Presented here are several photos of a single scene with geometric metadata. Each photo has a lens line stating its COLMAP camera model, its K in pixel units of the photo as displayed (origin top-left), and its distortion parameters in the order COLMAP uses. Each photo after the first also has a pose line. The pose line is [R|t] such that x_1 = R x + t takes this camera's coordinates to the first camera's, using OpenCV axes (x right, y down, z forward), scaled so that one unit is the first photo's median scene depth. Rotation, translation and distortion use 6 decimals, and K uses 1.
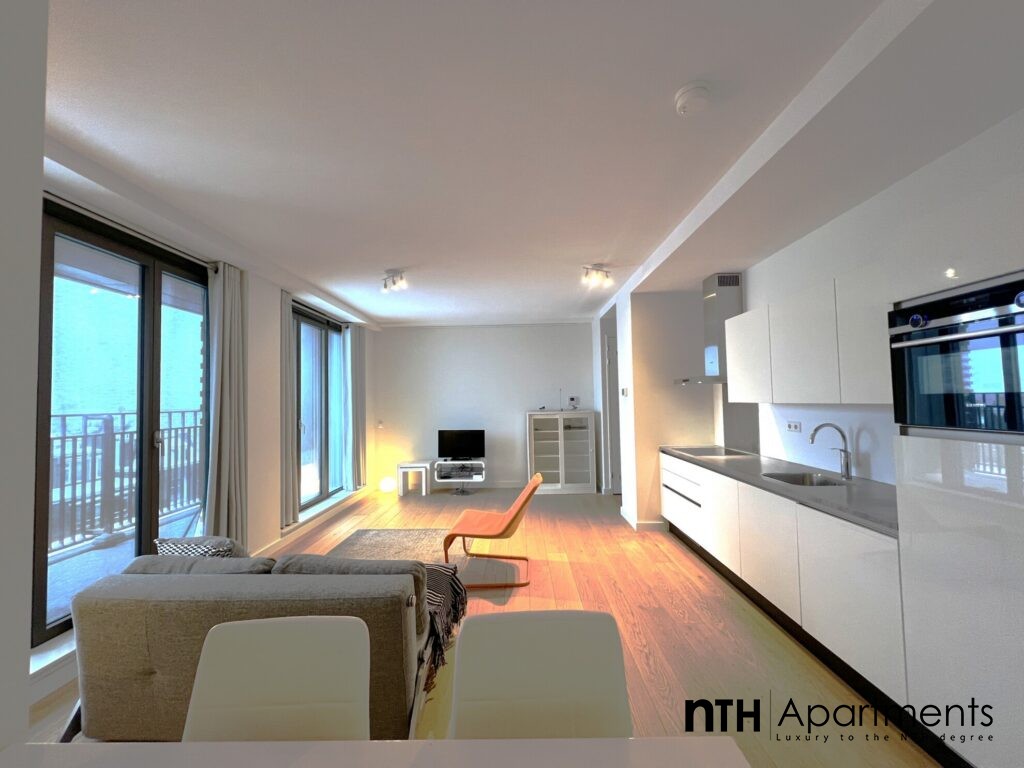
lens RADIAL K [[407.8, 0, 511.3], [0, 407.8, 384.5], [0, 0, 1]] dist [-0.000797, 0.000310]
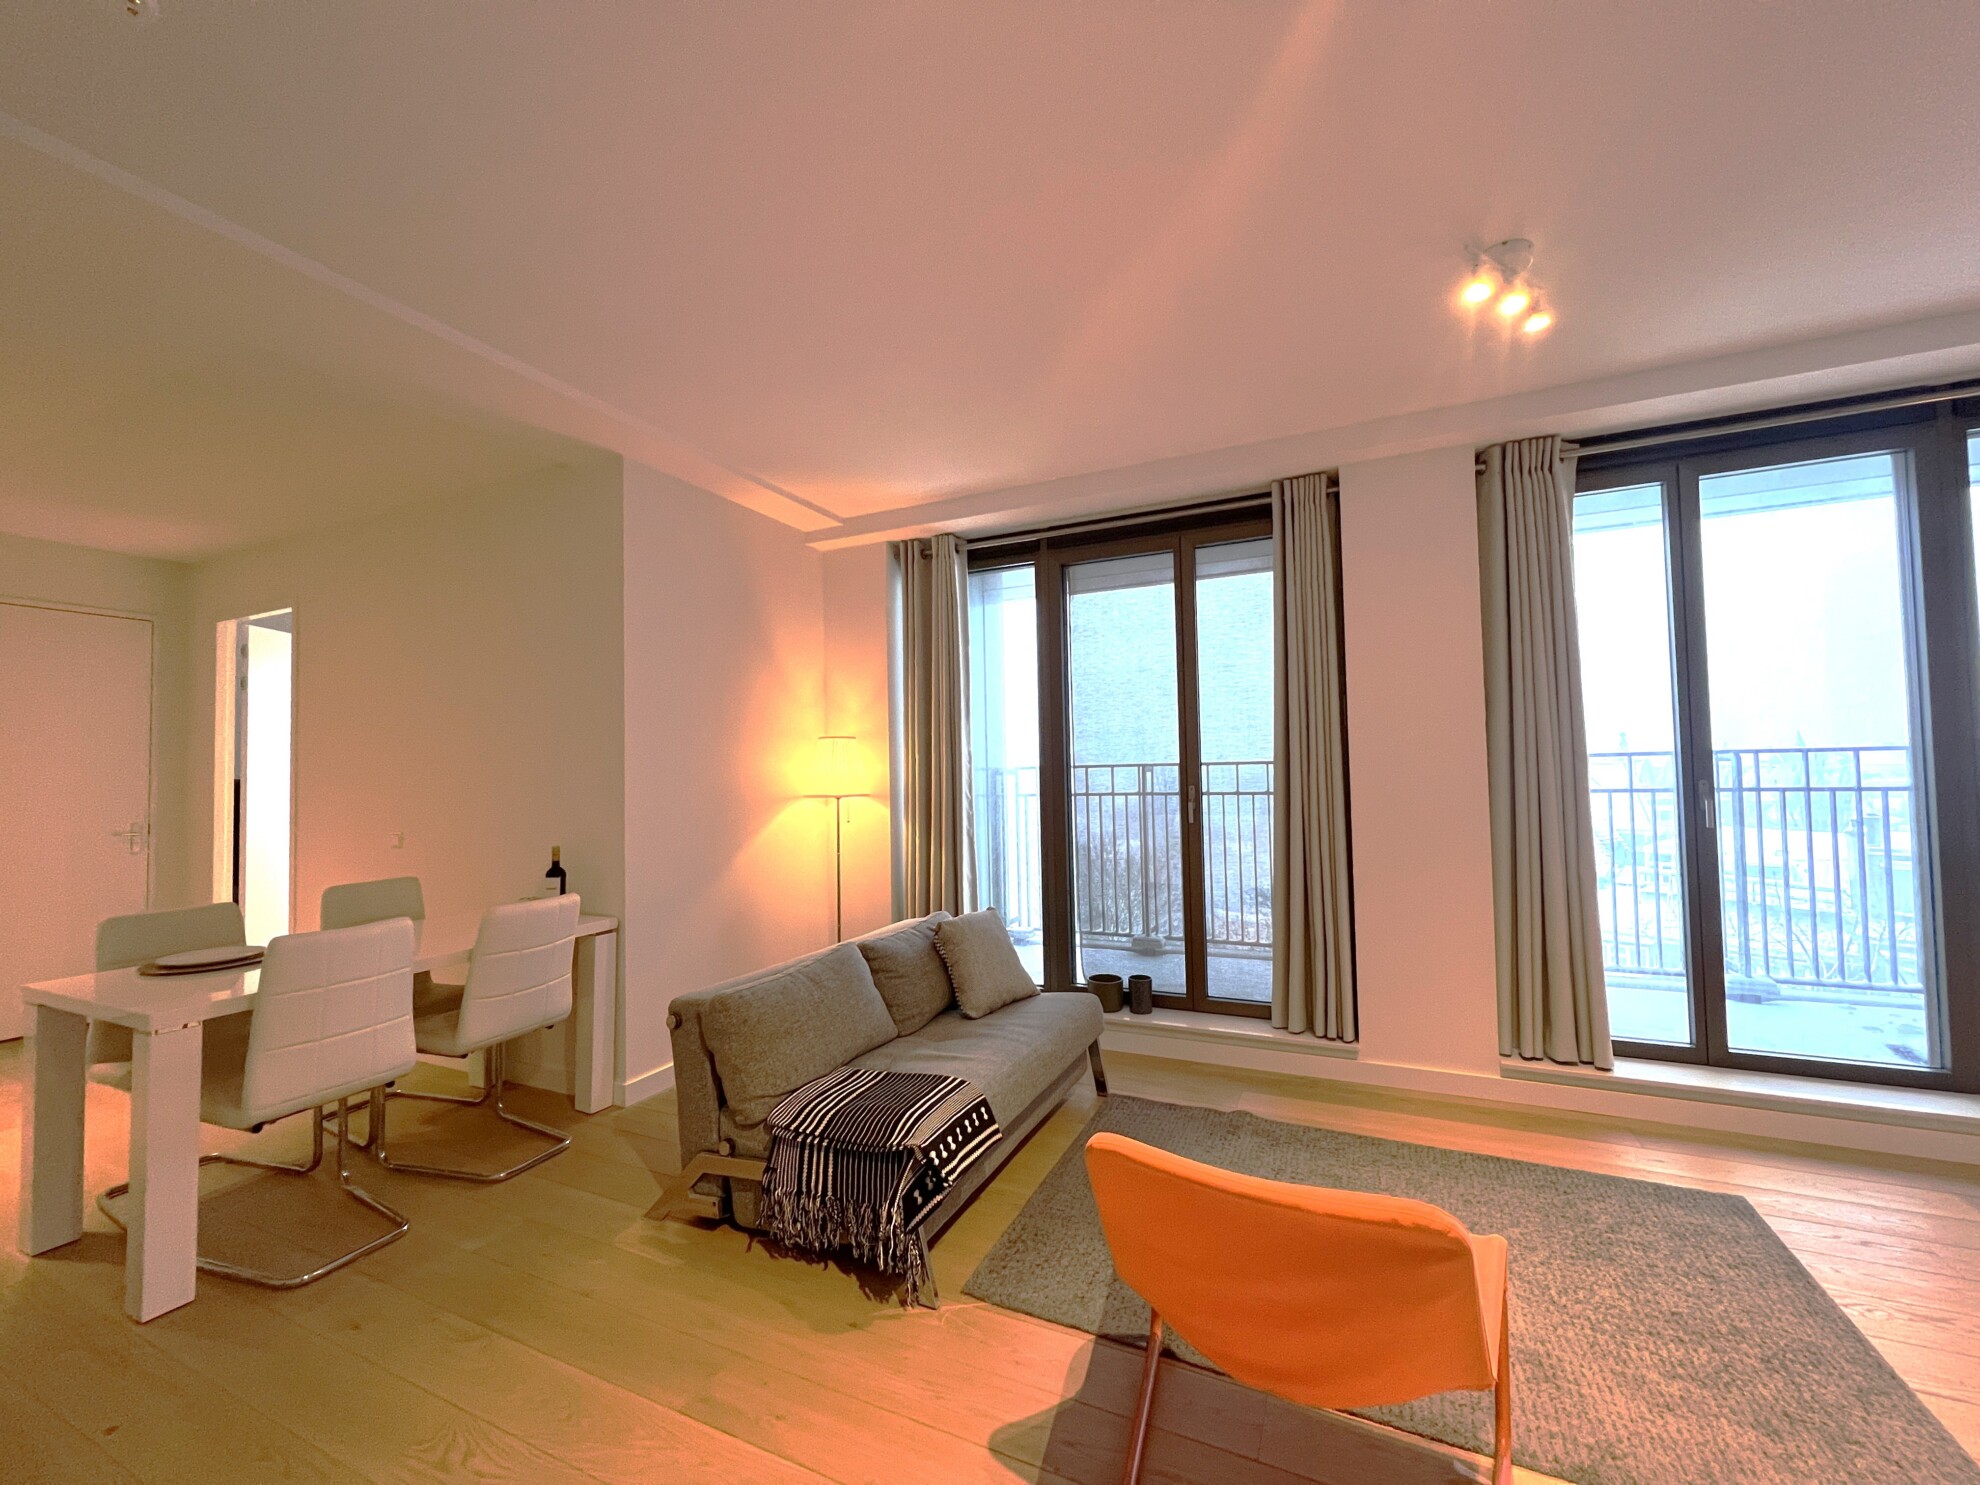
lens RADIAL K [[788.6, 0, 987.1], [0, 788.6, 745.7], [0, 0, 1]] dist [-0.000797, 0.000310]
pose [[-0.411728, 0.002653, -0.911303, 0.324125], [0.075265, 0.996678, -0.031103, 0.036812], [0.908193, -0.081396, -0.410560, 0.832518]]
